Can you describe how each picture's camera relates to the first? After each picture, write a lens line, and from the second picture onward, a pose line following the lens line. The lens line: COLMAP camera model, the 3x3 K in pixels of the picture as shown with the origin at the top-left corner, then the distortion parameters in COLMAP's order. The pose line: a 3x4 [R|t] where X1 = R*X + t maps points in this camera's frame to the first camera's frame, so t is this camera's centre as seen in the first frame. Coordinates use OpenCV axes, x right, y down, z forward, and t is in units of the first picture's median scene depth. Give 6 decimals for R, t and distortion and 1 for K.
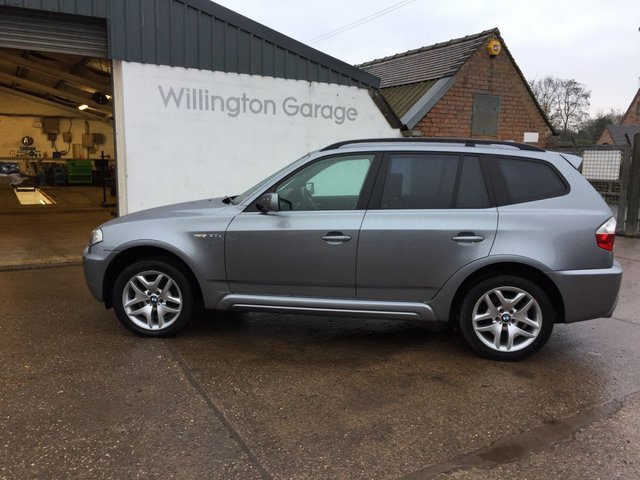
lens RADIAL K [[550.3, 0, 318.1], [0, 550.3, 227.0], [0, 0, 1]] dist [0.105352, -0.146395]
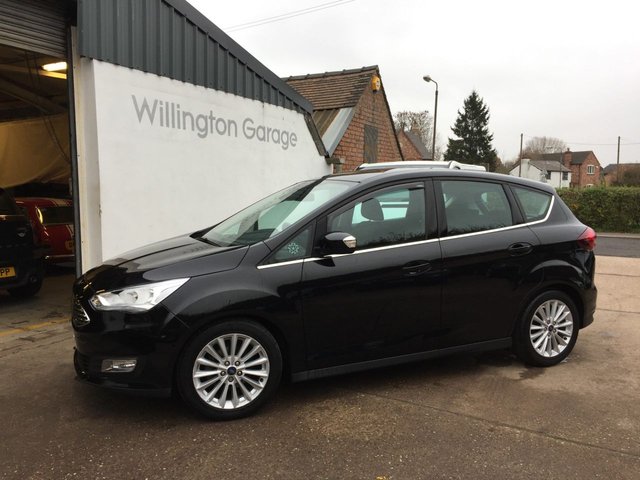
lens RADIAL K [[550.3, 0, 317.3], [0, 550.3, 227.9], [0, 0, 1]] dist [0.105352, -0.146395]
pose [[0.865019, -0.045942, 0.499631, -0.389458], [0.070506, 0.997048, -0.030387, -0.022394], [-0.496761, 0.061512, 0.865705, 0.175656]]
